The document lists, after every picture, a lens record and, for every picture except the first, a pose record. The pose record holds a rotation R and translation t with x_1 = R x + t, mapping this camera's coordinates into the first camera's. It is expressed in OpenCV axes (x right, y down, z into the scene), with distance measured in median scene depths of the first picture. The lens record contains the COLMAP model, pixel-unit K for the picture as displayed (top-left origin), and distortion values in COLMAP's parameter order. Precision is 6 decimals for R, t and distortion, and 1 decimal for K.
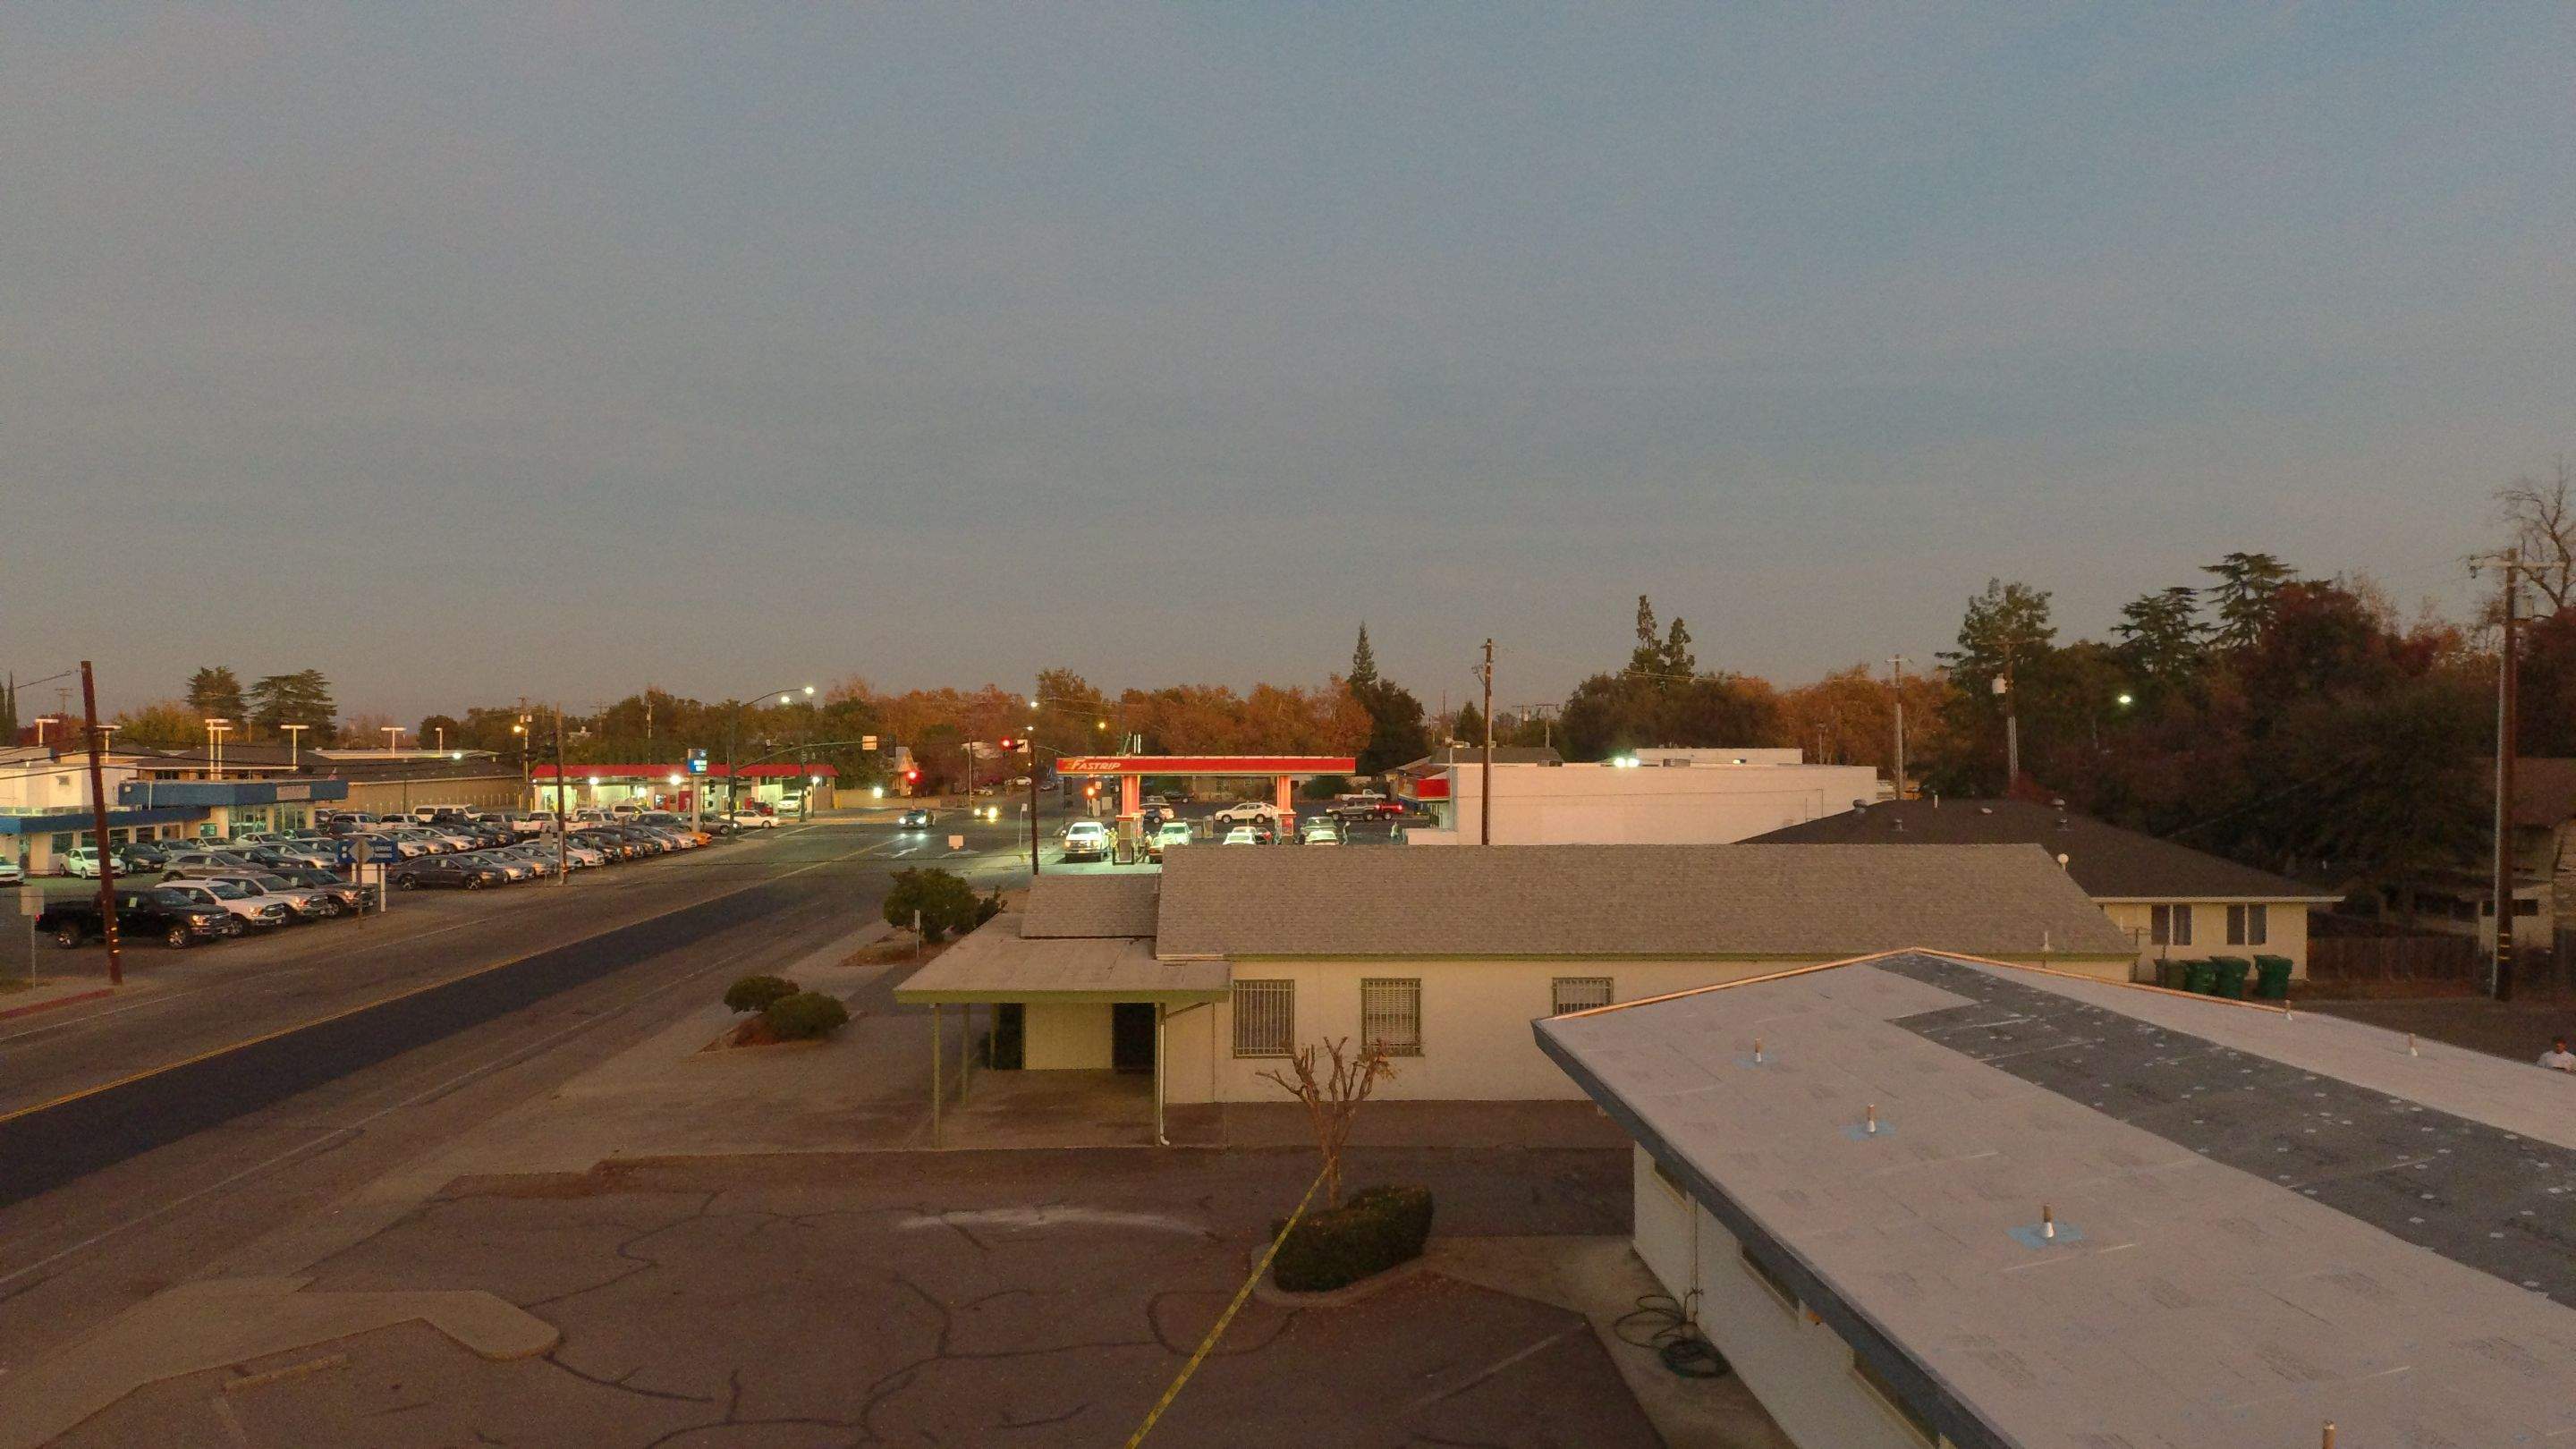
lens RADIAL K [[1598.9, 0, 1300.4], [0, 1598.9, 735.5], [0, 0, 1]] dist [0.101369, -0.141837]
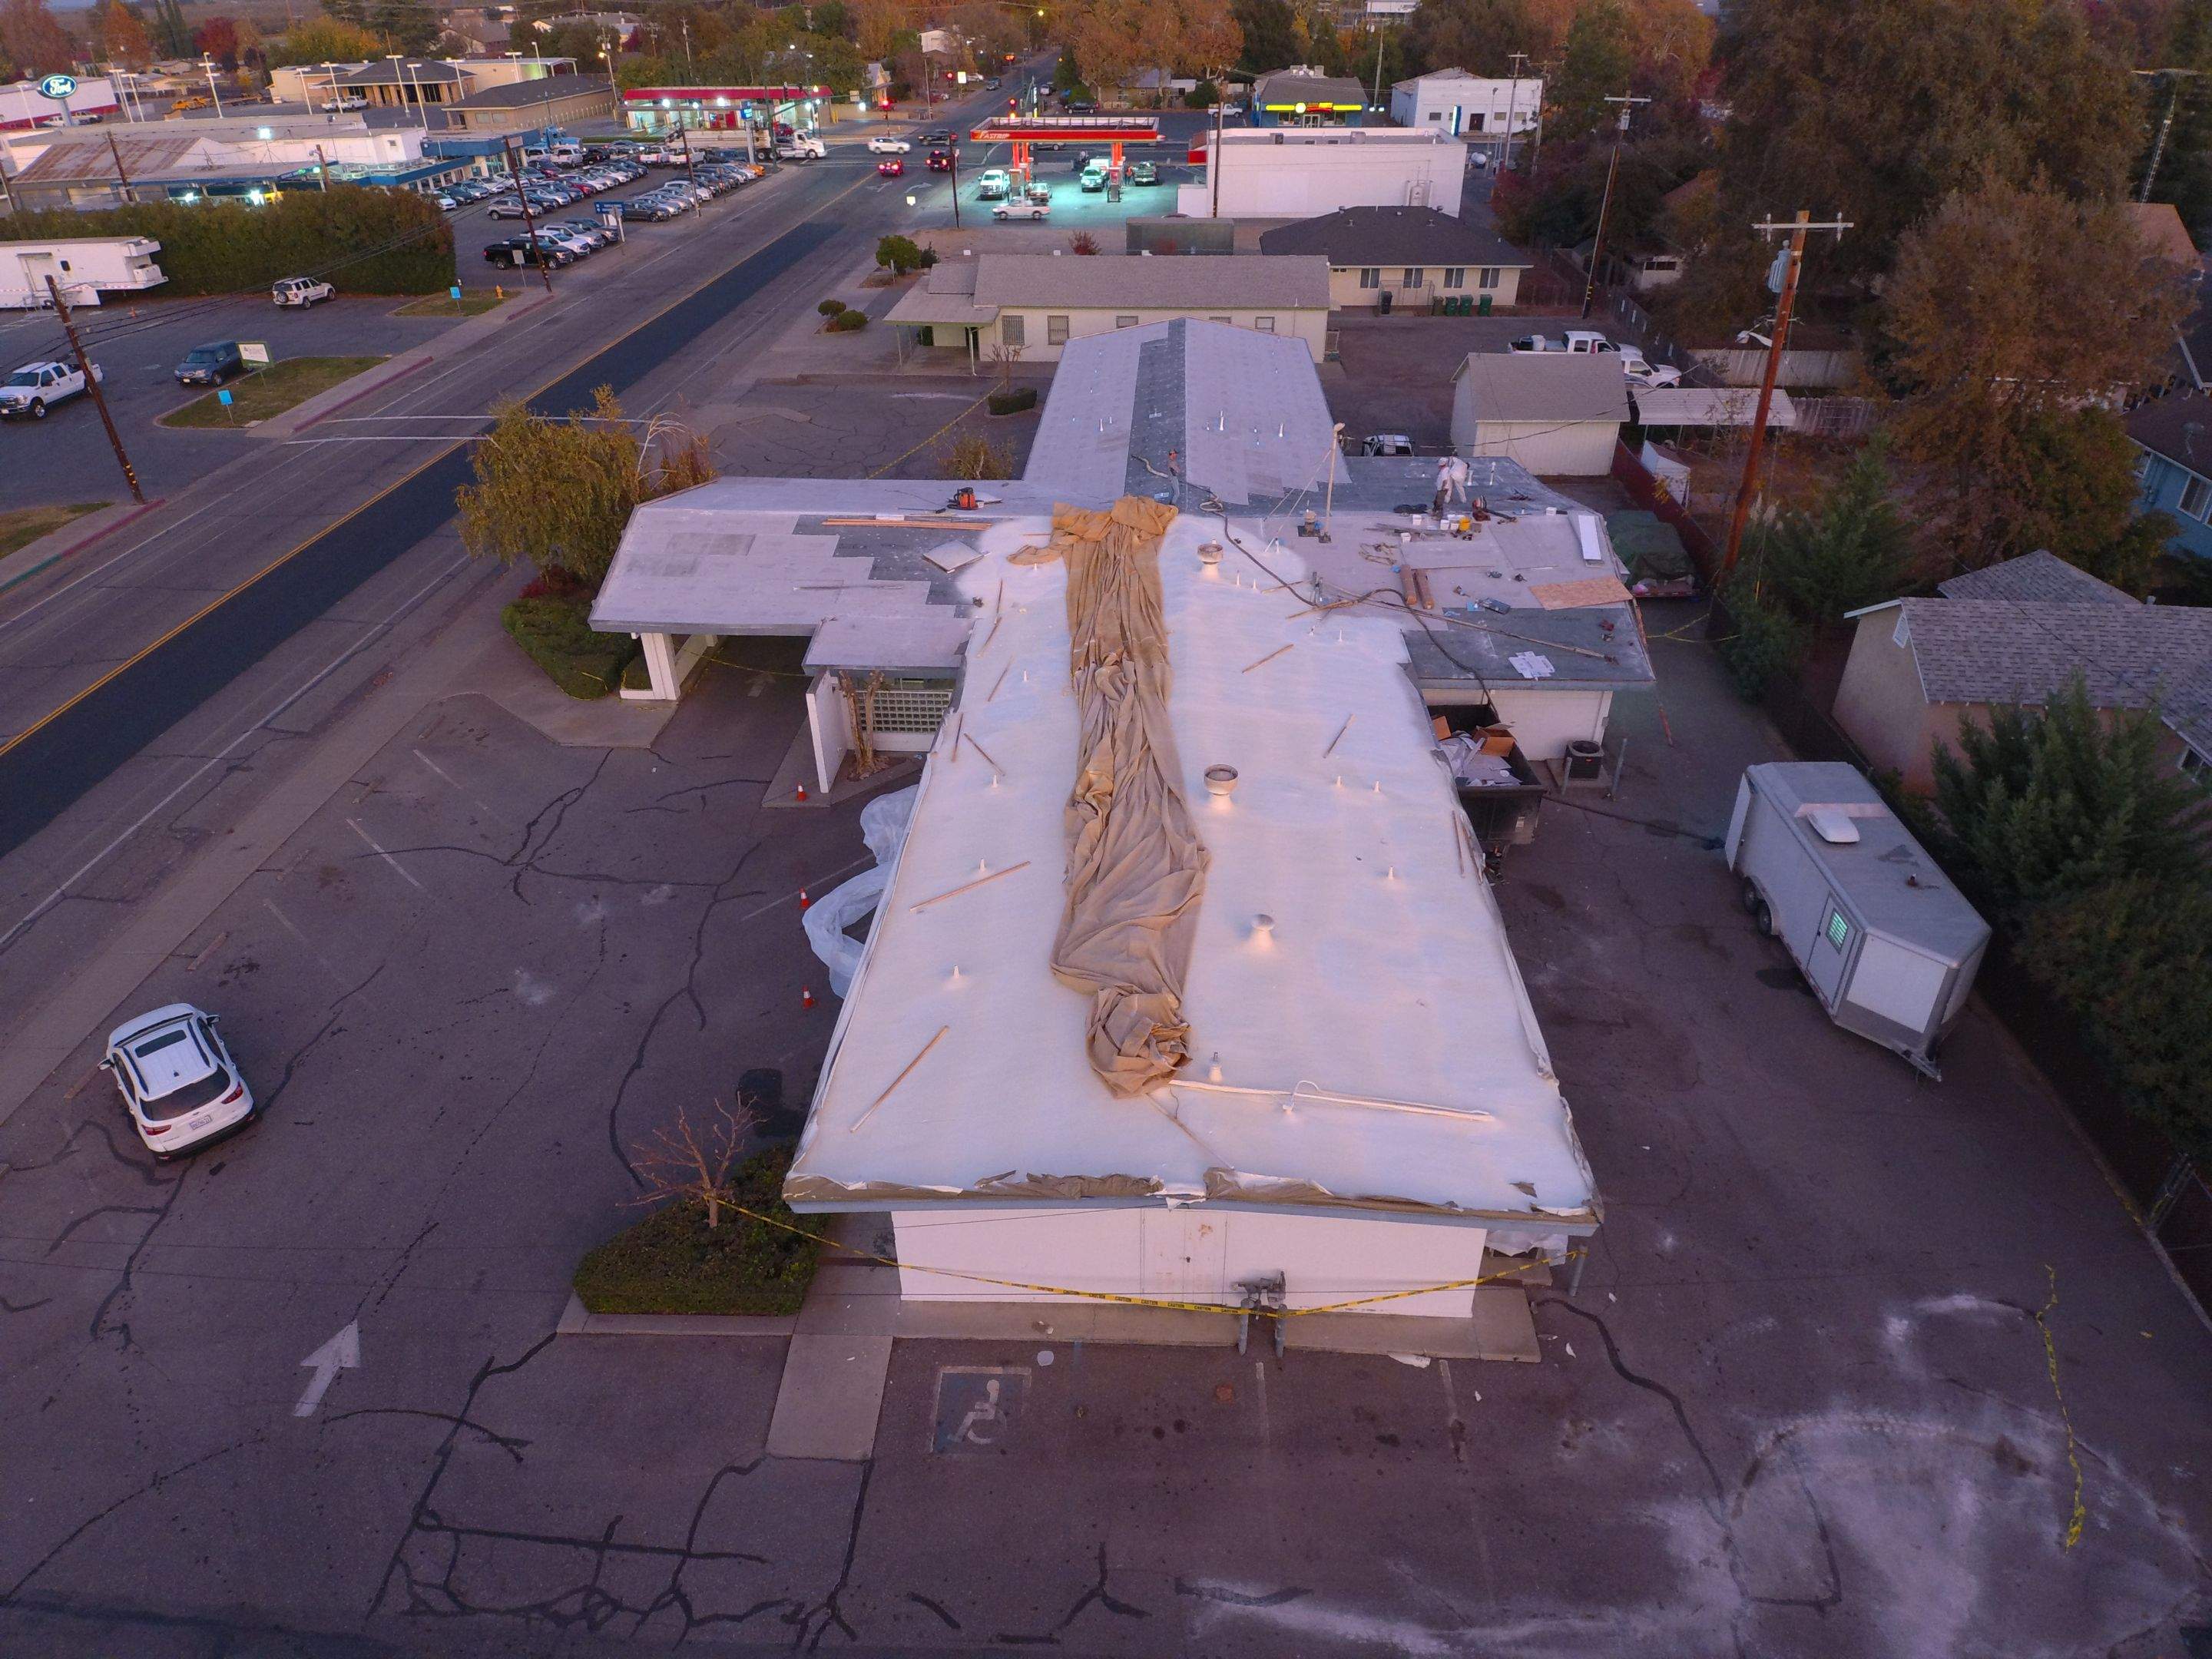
lens RADIAL K [[1324.0, 0, 1115.3], [0, 1324.0, 835.0], [0, 0, 1]] dist [0.083549, -0.115032]
pose [[0.995577, 0.046380, -0.081704, 0.127509], [0.005457, 0.839636, 0.543123, -0.115776], [0.093792, -0.541166, 0.835669, -0.466886]]
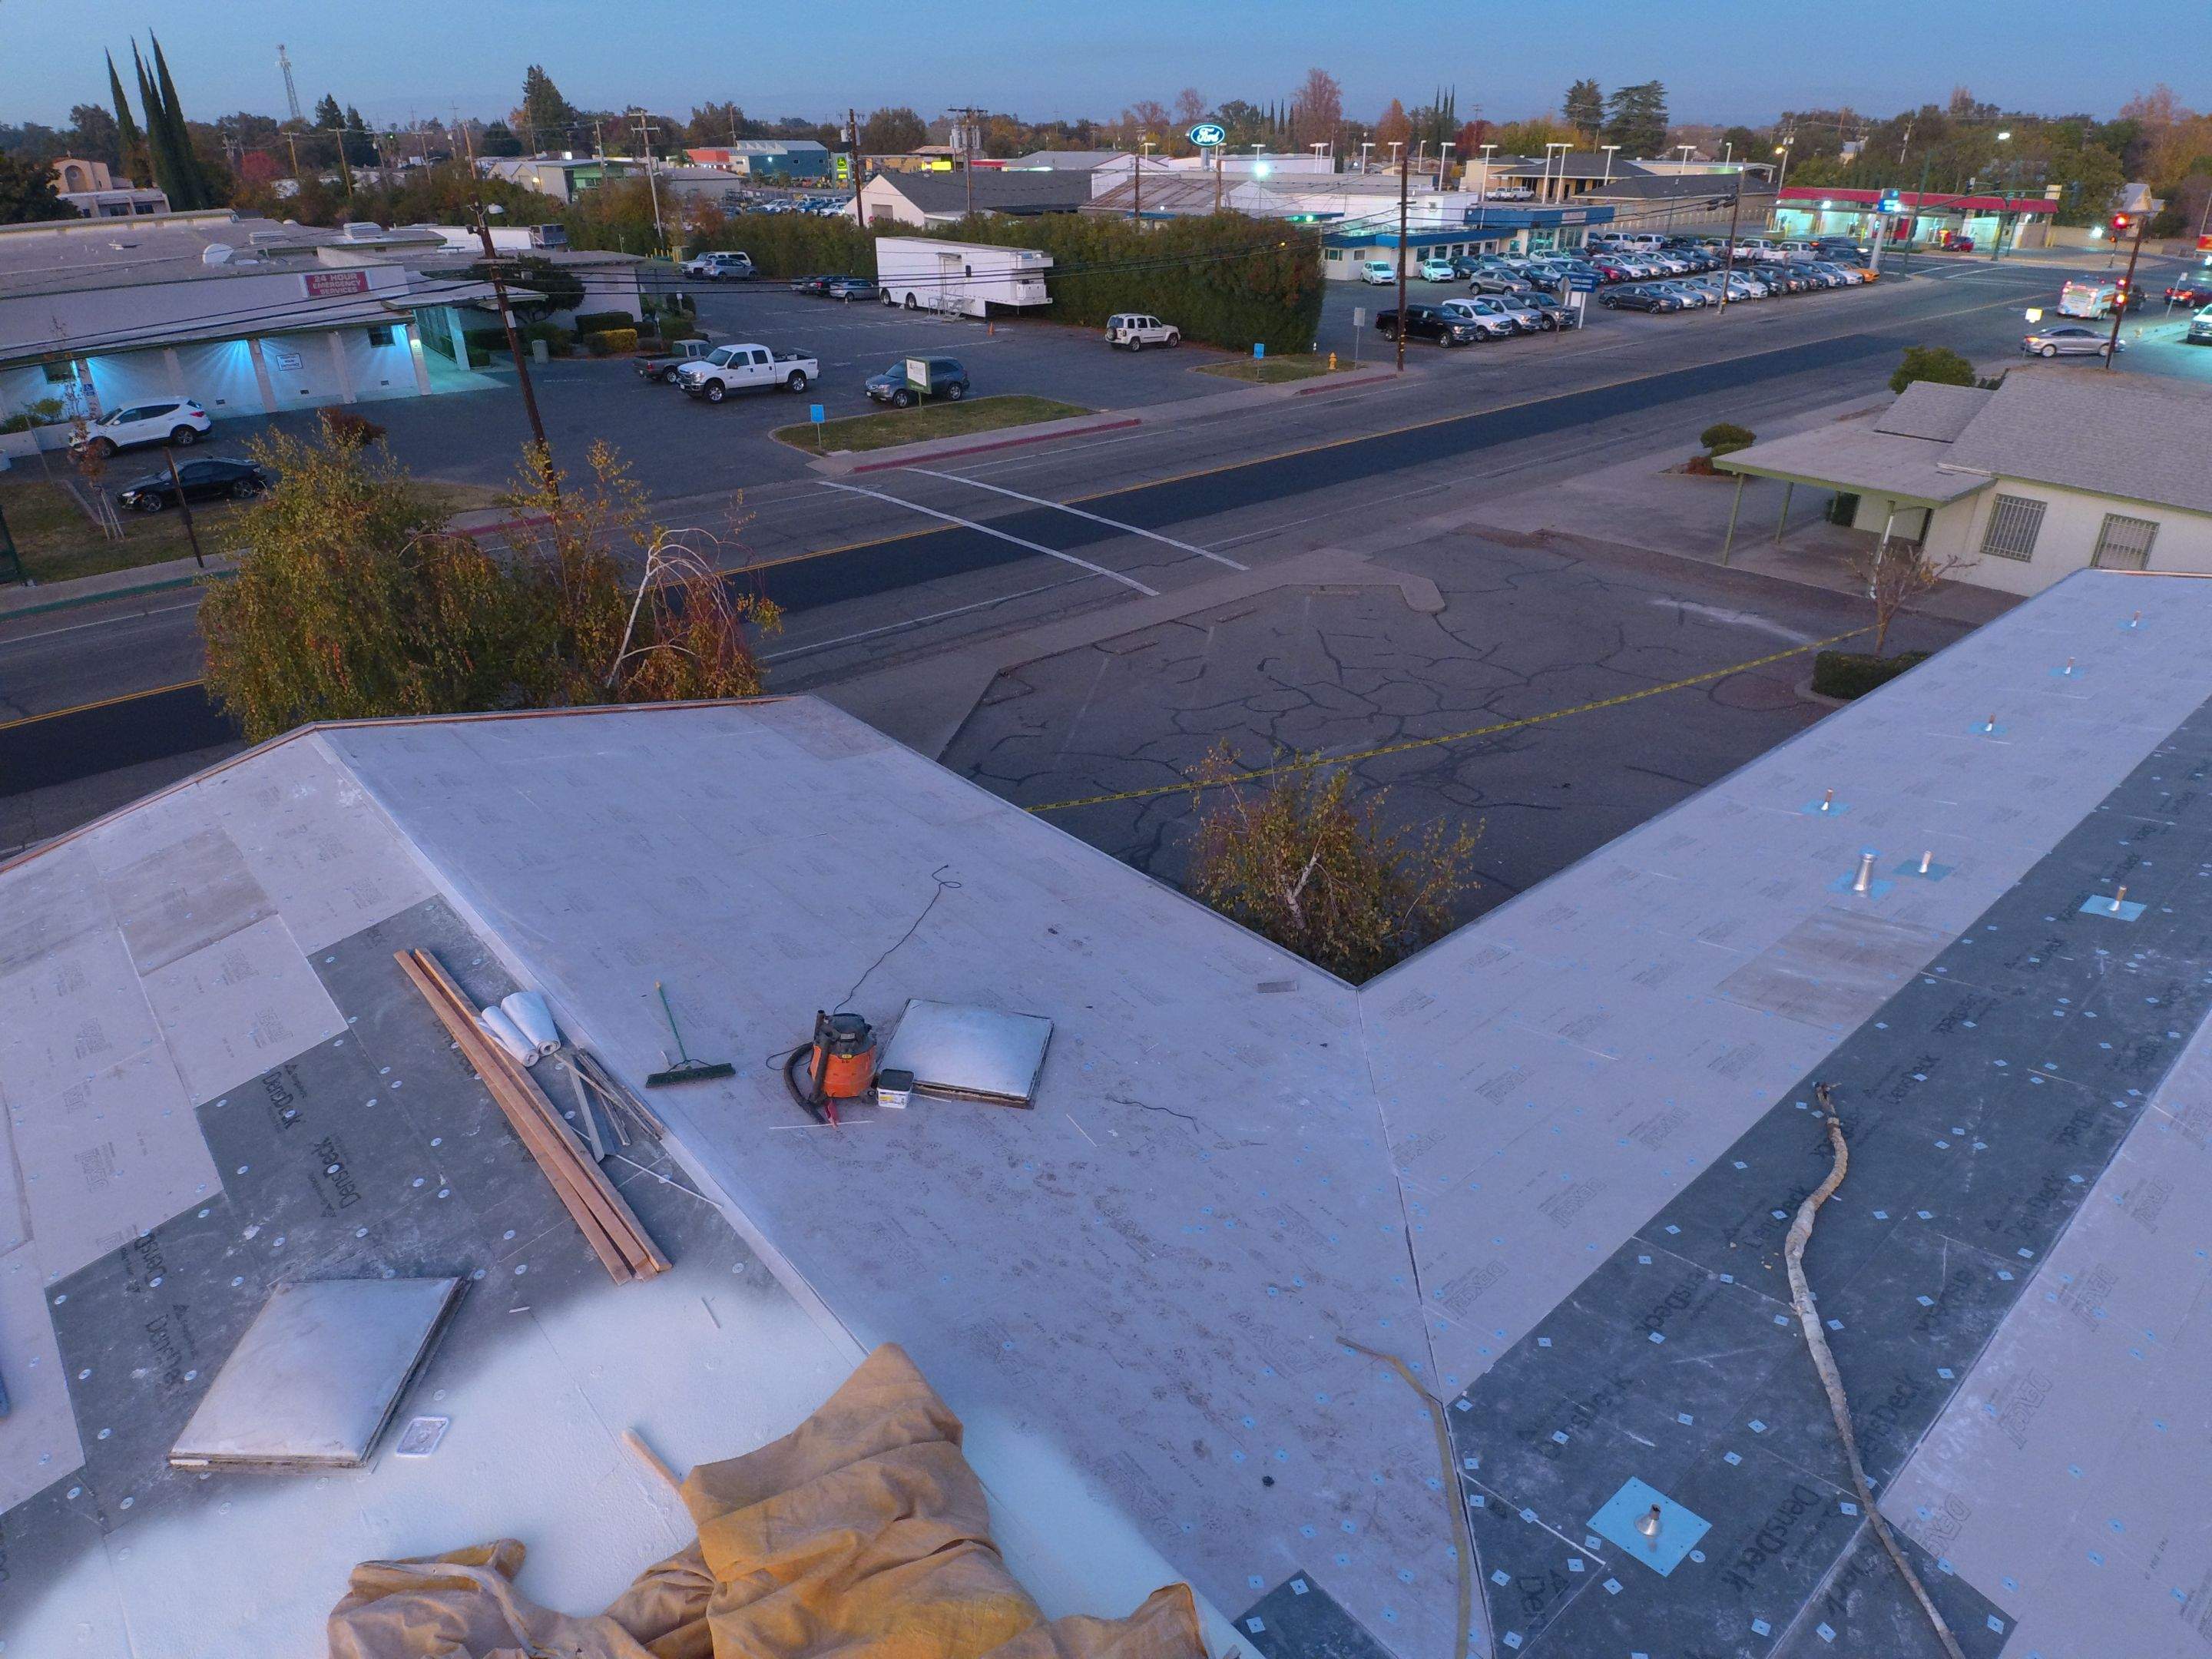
lens RADIAL K [[1317.7, 0, 1117.2], [0, 1317.7, 844.1], [0, 0, 1]] dist [0.088912, -0.123695]
pose [[0.622433, 0.366419, -0.691603, 0.120275], [0.005521, 0.881564, 0.472032, -0.036241], [0.782653, -0.297627, 0.546692, -0.075536]]
